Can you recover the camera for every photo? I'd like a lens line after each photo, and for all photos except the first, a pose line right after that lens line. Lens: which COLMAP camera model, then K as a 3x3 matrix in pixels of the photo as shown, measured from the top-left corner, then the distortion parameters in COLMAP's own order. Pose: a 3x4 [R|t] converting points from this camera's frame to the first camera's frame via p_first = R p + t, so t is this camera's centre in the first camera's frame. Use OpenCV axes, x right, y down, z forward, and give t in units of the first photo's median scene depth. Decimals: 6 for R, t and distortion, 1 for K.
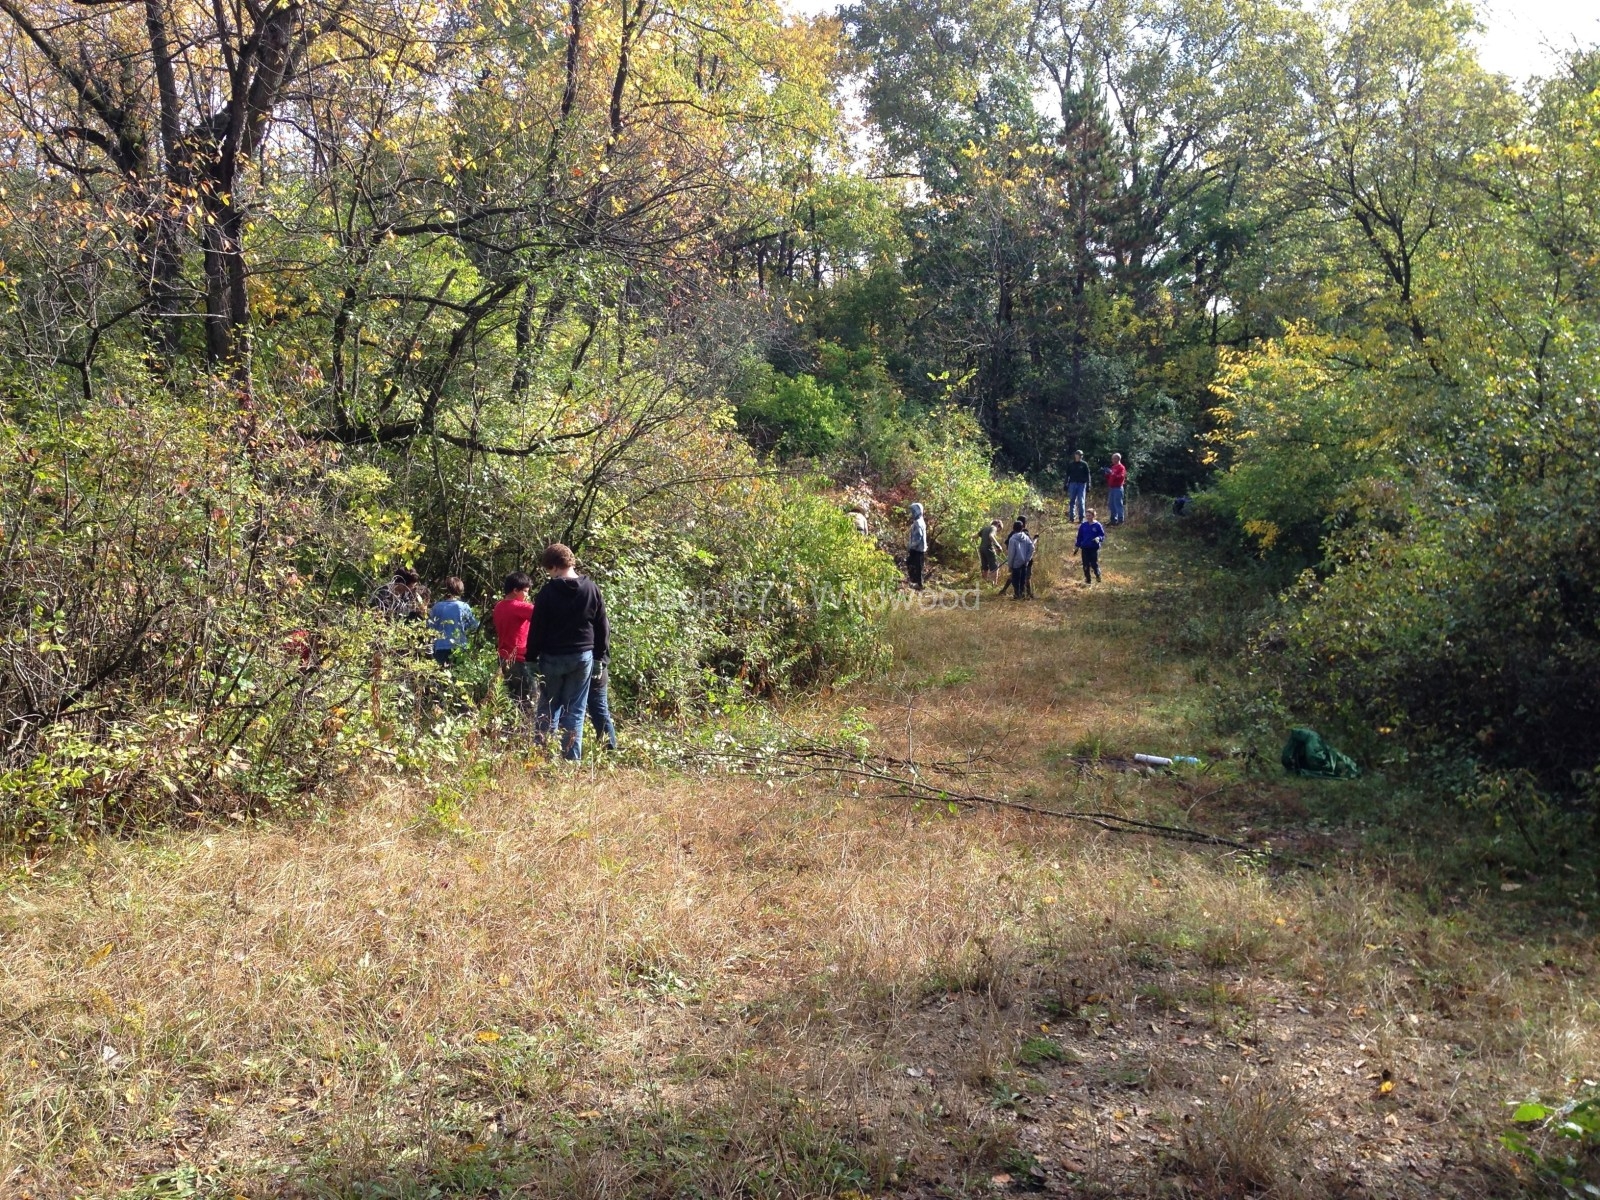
lens RADIAL K [[1394.9, 0, 800.0], [0, 1394.9, 600.0], [0, 0, 1]] dist [0.079776, -0.152863]
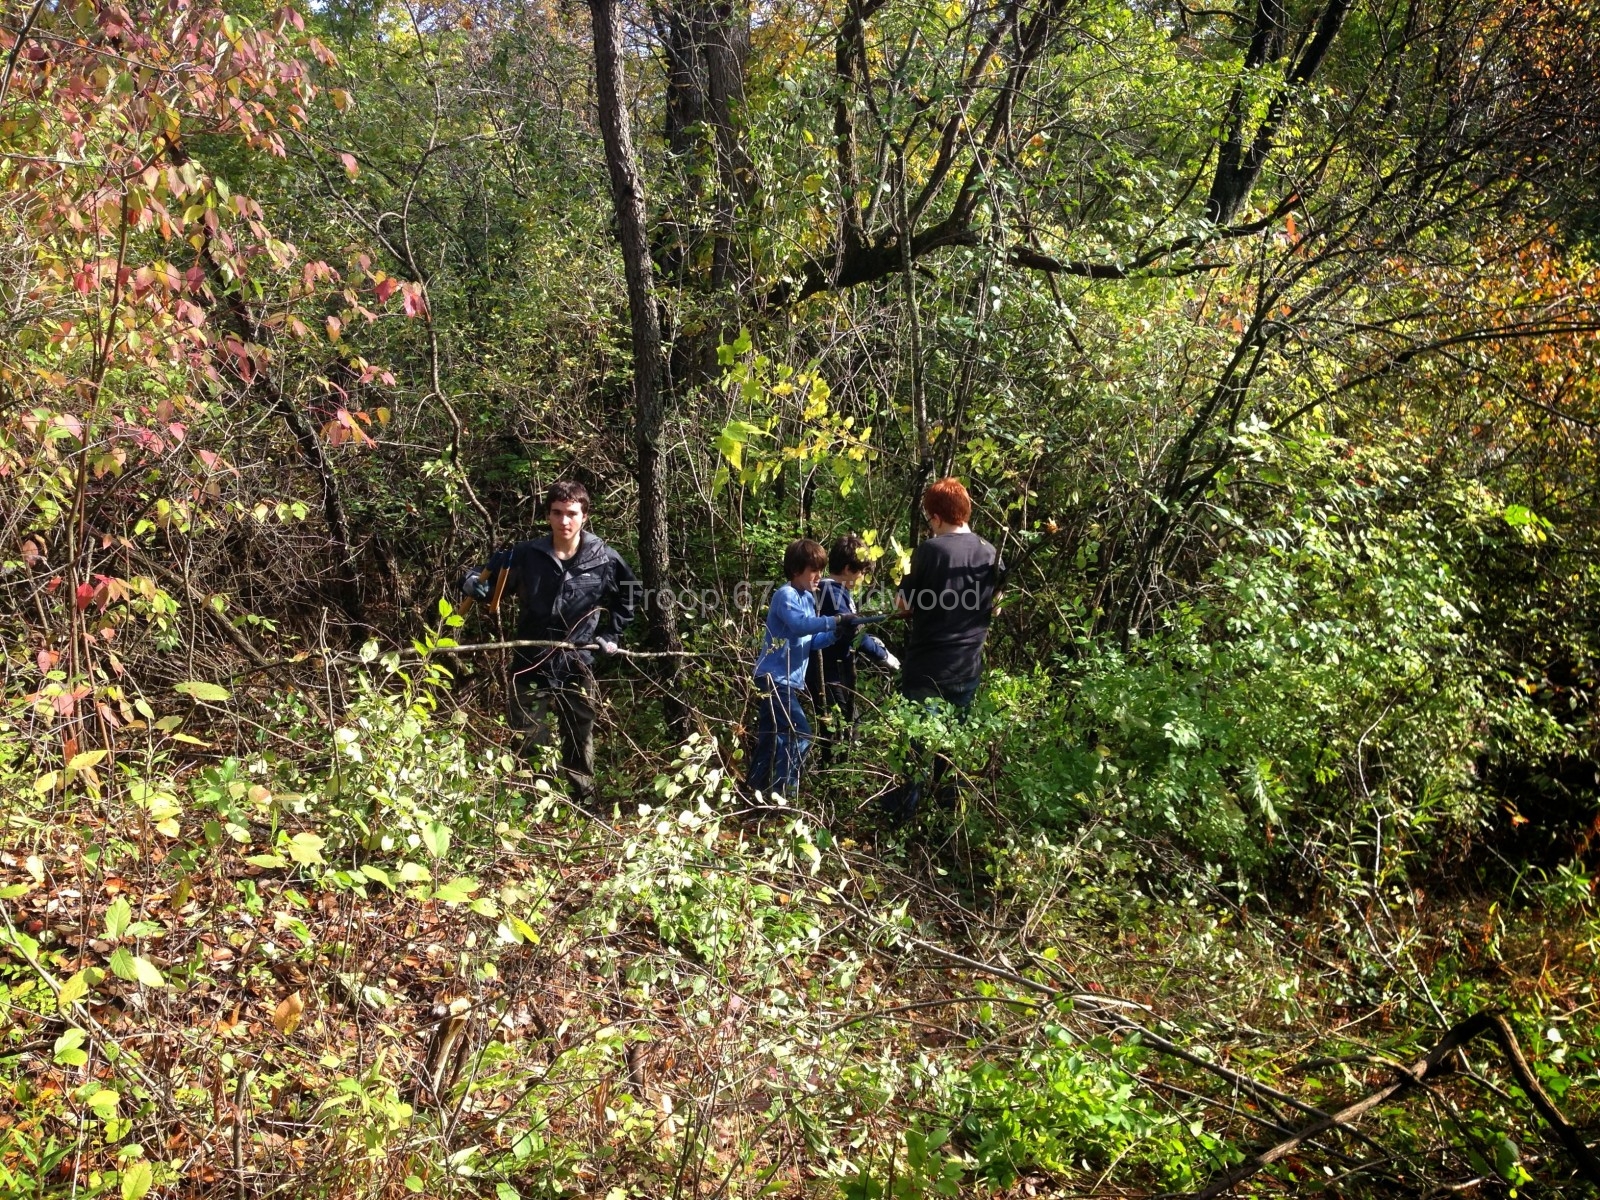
lens RADIAL K [[1394.9, 0, 800.0], [0, 1394.9, 600.0], [0, 0, 1]] dist [0.079776, -0.152863]
pose [[0.851883, 0.125817, -0.508394, -0.033466], [-0.105165, 0.992038, 0.069291, -0.013755], [0.513064, -0.005563, 0.858332, 0.500691]]
